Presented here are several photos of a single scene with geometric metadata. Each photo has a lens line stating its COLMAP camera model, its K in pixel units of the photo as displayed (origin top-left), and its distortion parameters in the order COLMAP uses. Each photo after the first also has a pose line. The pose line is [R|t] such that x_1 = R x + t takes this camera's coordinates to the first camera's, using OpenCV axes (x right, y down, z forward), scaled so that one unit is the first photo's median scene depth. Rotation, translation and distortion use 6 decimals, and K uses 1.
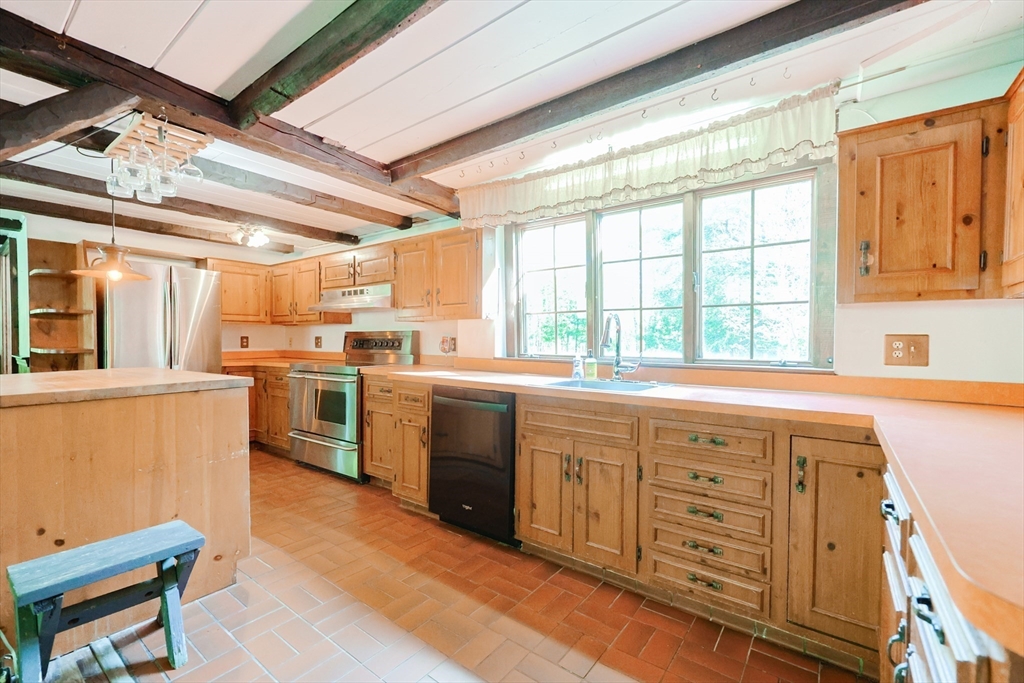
lens RADIAL K [[431.0, 0, 512.0], [0, 431.0, 341.5], [0, 0, 1]] dist [0.001326, 0.000291]
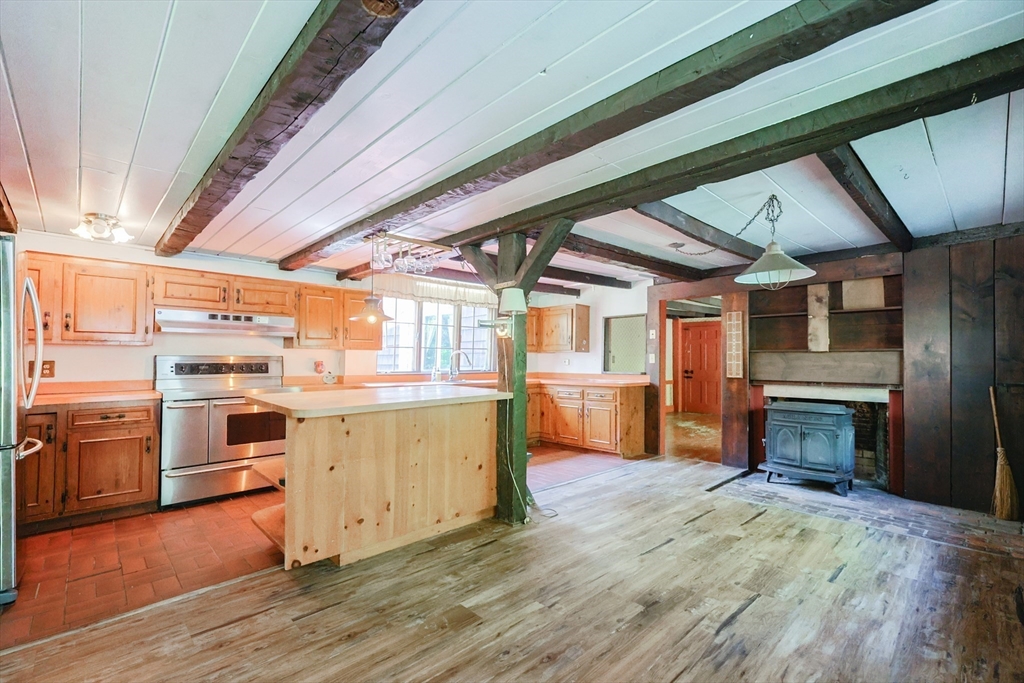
lens RADIAL K [[456.1, 0, 488.9], [0, 456.1, 352.7], [0, 0, 1]] dist [0.002204, 0.000413]
pose [[0.198134, 0.015328, 0.980055, -2.368662], [0.004594, 0.999852, -0.016567, -0.021335], [-0.980164, 0.007784, 0.198034, 0.375493]]
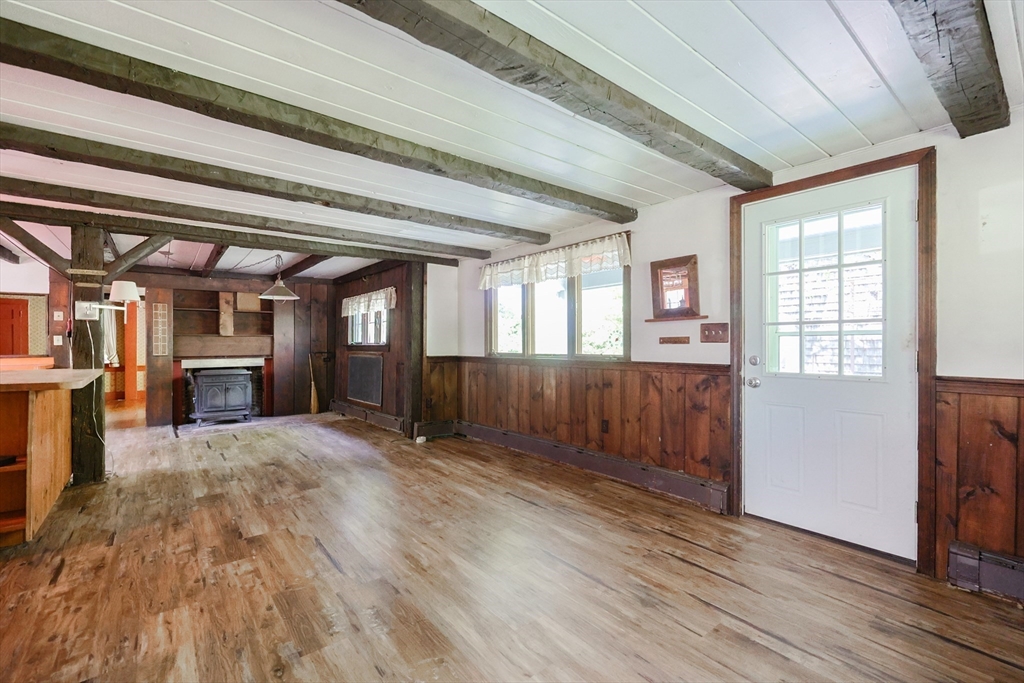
lens RADIAL K [[456.0, 0, 541.7], [0, 456.0, 344.5], [0, 0, 1]] dist [0.000819, 0.000103]
pose [[-0.975457, 0.004320, 0.220148, -2.874781], [0.006432, 0.999940, 0.008880, -0.008965], [-0.220097, 0.010078, -0.975426, 1.895799]]
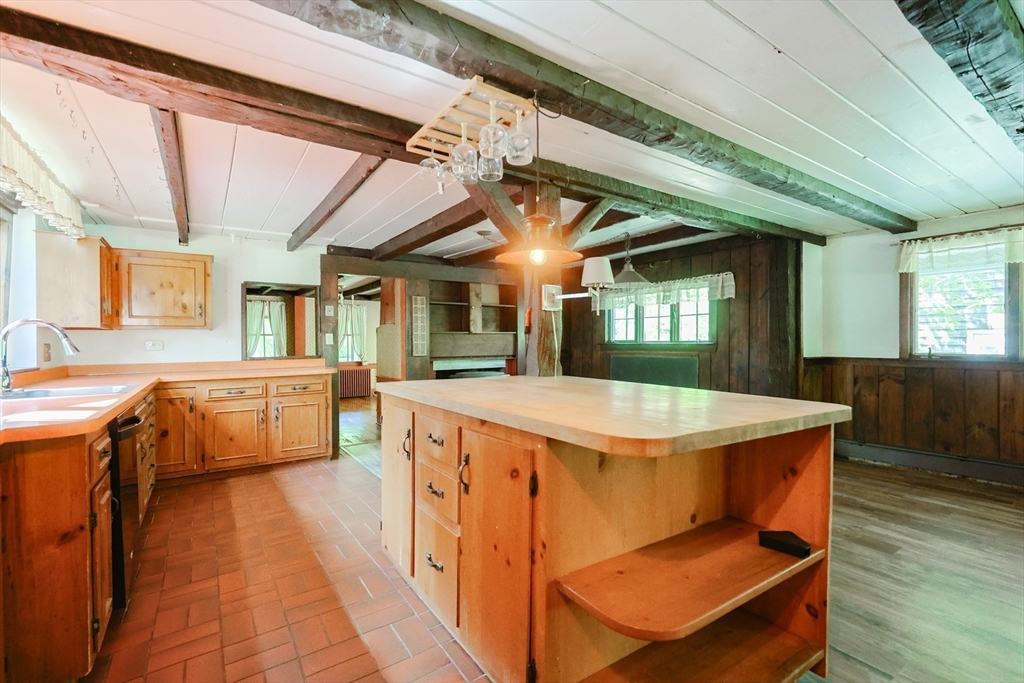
lens RADIAL K [[450.9, 0, 512.0], [0, 450.9, 341.5], [0, 0, 1]] dist [-0.002783, -0.000265]
pose [[-0.950886, 0.006579, 0.309470, -1.147401], [0.008617, 0.999949, 0.005220, -0.016709], [-0.309420, 0.007630, -0.950895, 1.836648]]
